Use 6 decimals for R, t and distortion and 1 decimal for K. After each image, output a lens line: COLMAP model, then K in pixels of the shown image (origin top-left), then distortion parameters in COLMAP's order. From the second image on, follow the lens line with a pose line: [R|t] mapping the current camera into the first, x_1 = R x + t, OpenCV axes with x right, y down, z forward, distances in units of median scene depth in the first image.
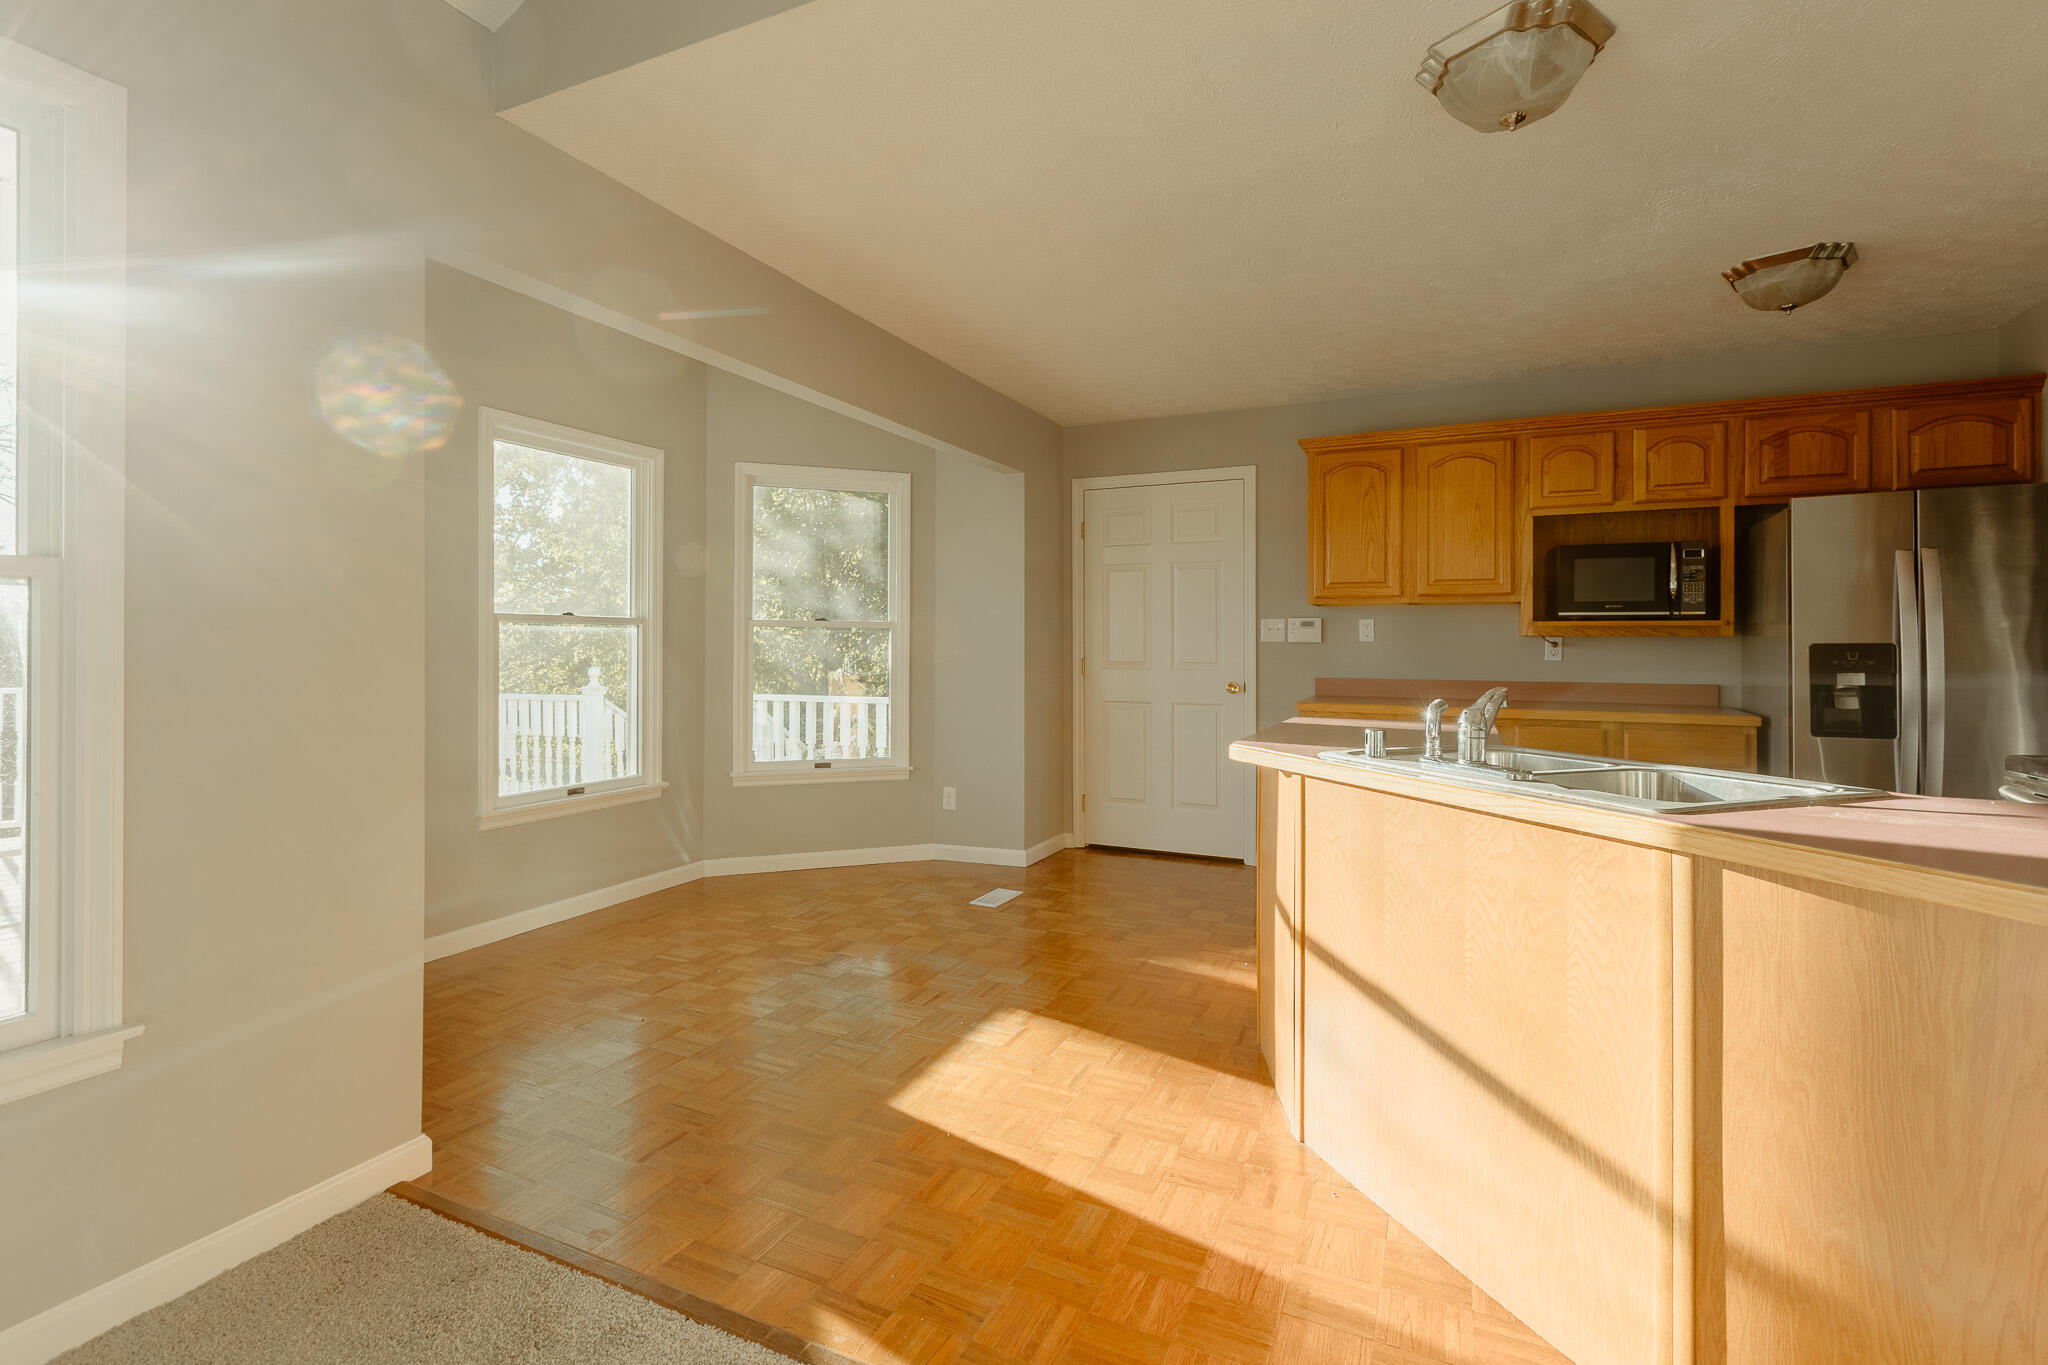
lens RADIAL K [[935.5, 0, 1019.4], [0, 935.5, 639.8], [0, 0, 1]] dist [0.002926, -0.000709]
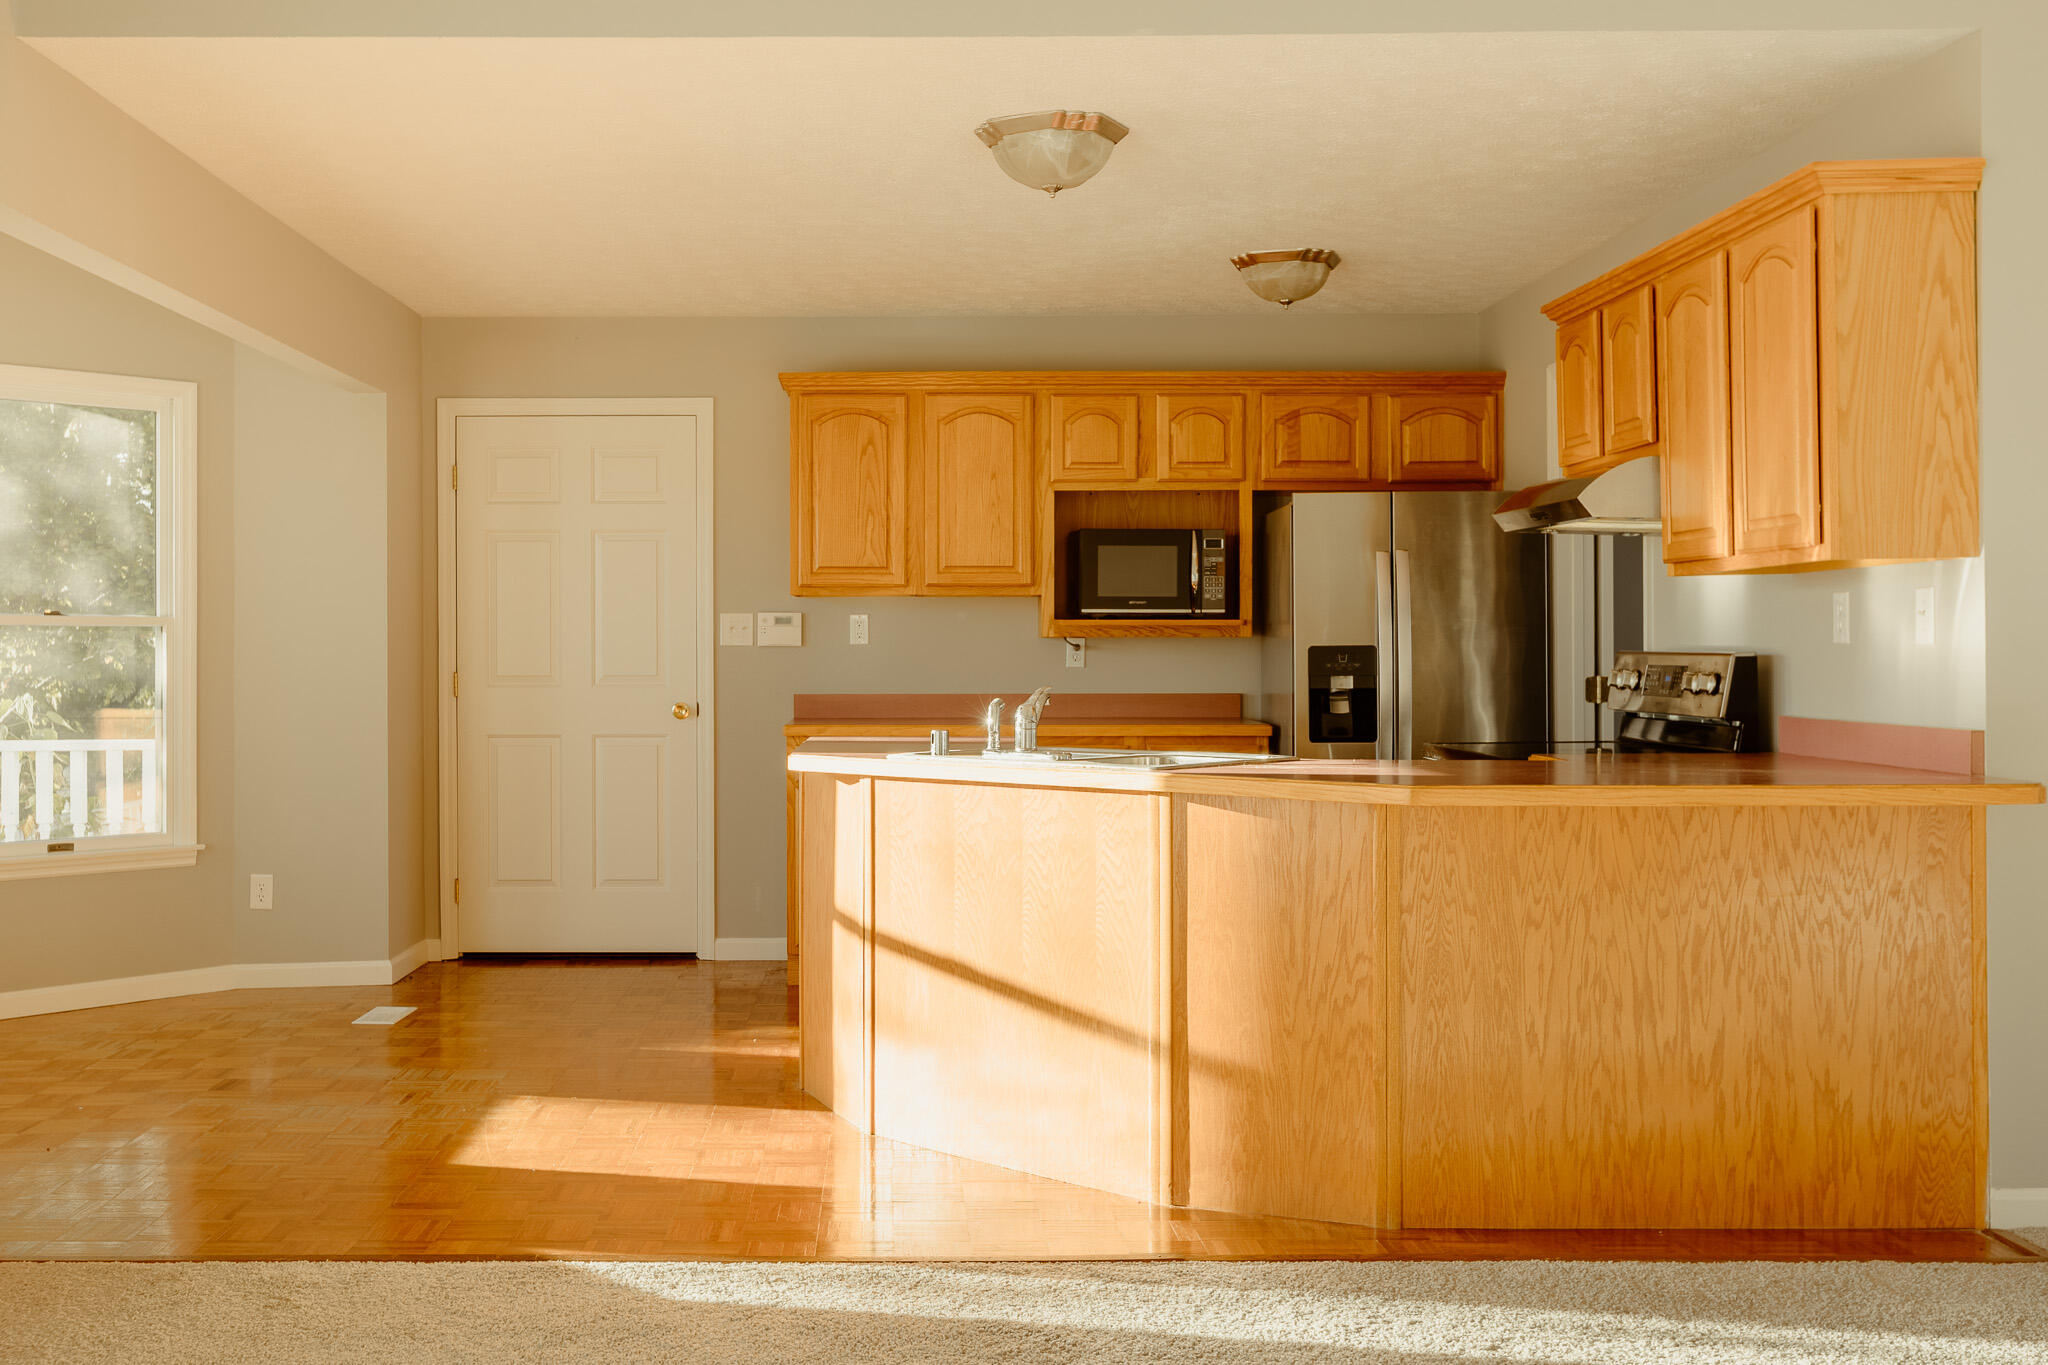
lens RADIAL K [[2208.8, 0, 1030.6], [0, 2208.8, 675.6], [0, 0, 1]] dist [0.007706, 0.000000]
pose [[0.874018, -0.011600, 0.485756, -0.440323], [0.002258, 0.999801, 0.019812, -0.009376], [-0.485889, -0.016219, 0.873870, -0.732087]]
